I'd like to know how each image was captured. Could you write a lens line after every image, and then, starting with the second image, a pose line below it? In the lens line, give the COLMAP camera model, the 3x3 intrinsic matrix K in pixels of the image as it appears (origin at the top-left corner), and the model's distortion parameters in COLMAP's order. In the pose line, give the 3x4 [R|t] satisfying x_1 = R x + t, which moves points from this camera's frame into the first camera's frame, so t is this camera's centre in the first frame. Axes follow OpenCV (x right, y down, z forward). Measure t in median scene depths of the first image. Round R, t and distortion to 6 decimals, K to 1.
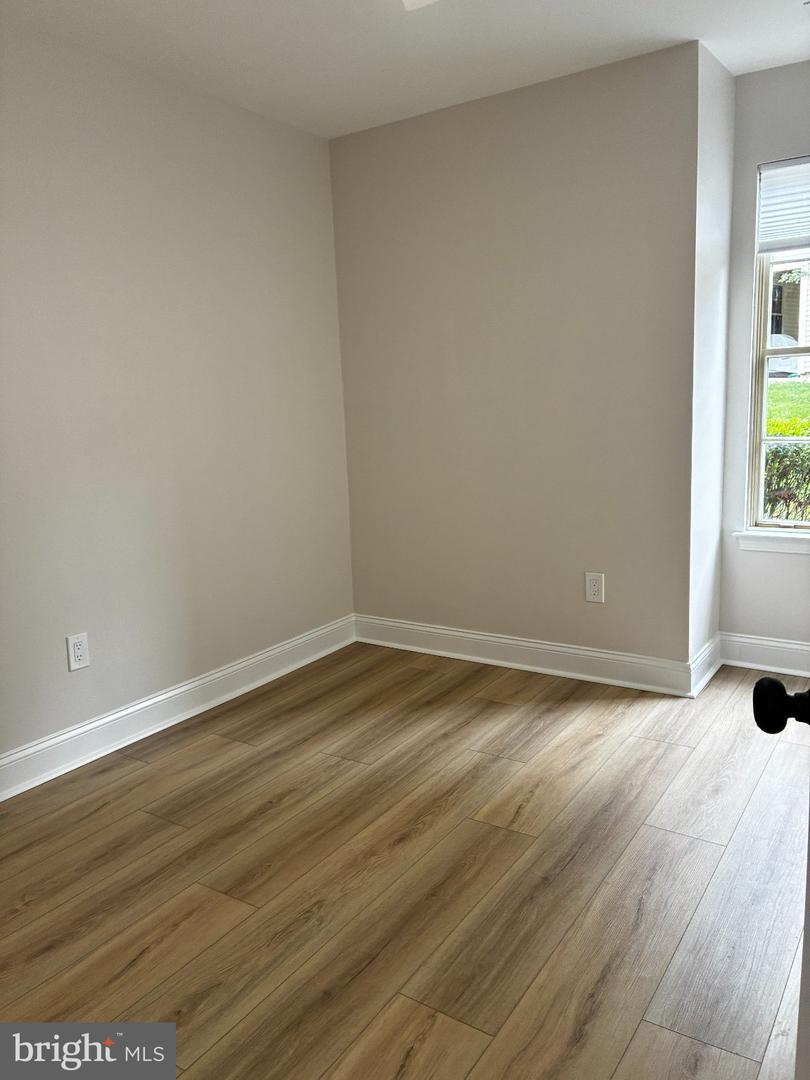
lens RADIAL K [[823.9, 0, 381.0], [0, 823.9, 527.1], [0, 0, 1]] dist [0.047444, -0.050488]
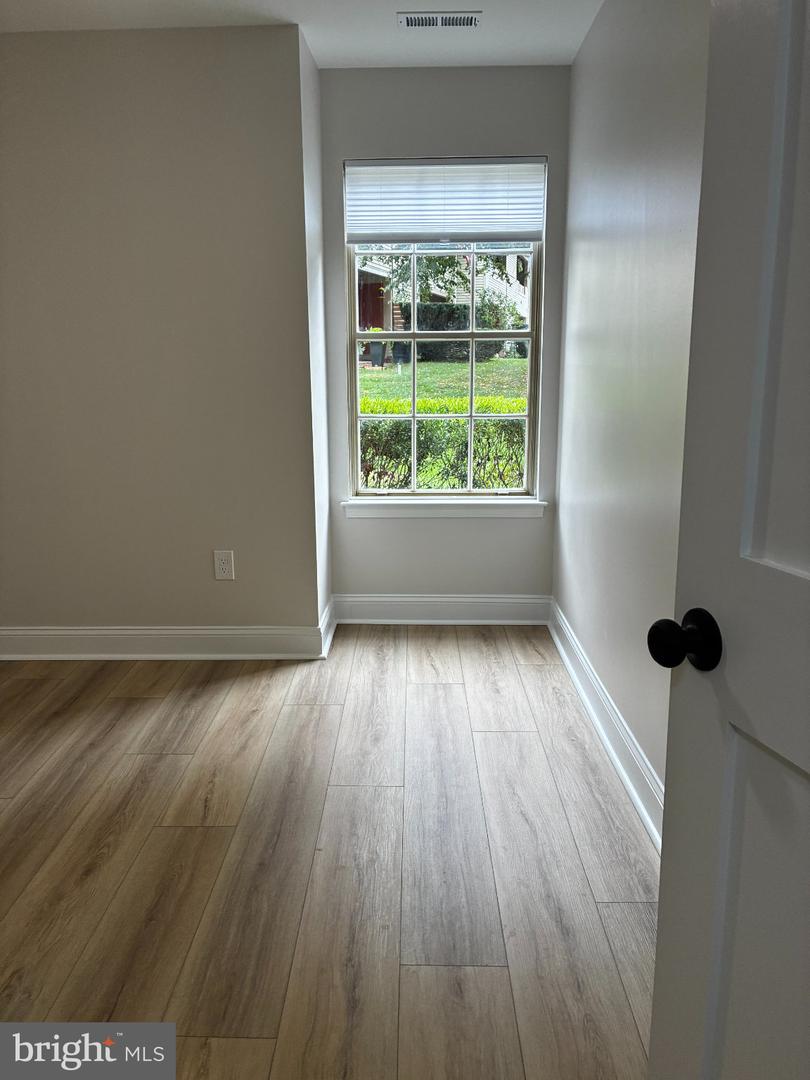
lens RADIAL K [[823.9, 0, 403.0], [0, 823.9, 531.3], [0, 0, 1]] dist [0.047444, -0.050488]
pose [[0.833818, -0.074818, 0.546946, -0.121702], [0.056148, 0.997129, 0.050801, -0.007221], [-0.549176, -0.011649, 0.835625, 0.065648]]
